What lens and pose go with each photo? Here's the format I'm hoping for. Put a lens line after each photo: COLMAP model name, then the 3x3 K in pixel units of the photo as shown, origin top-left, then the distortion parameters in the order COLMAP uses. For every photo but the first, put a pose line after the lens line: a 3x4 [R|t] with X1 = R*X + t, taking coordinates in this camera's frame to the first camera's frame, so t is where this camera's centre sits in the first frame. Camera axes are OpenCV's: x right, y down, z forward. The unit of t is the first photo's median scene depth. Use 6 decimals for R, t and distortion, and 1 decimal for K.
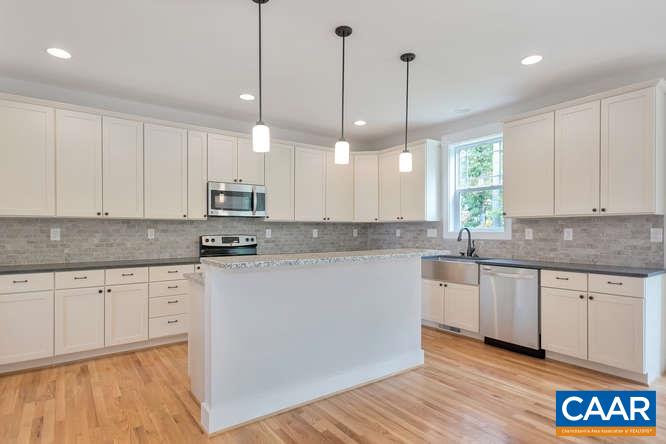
lens RADIAL K [[365.7, 0, 333.4], [0, 365.7, 231.1], [0, 0, 1]] dist [-0.002434, 0.001603]
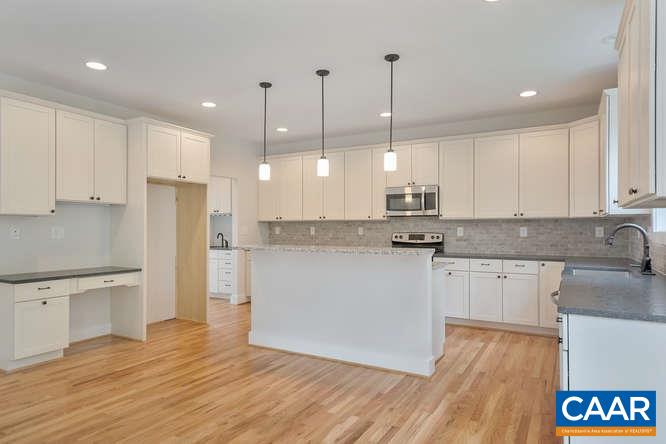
lens RADIAL K [[420.8, 0, 326.7], [0, 420.8, 207.8], [0, 0, 1]] dist [0.021196, -0.001603]
pose [[0.403764, -0.045240, -0.913744, 0.967453], [-0.004553, 0.998665, -0.051457, 0.003229], [0.914852, 0.024936, 0.403018, 0.292968]]
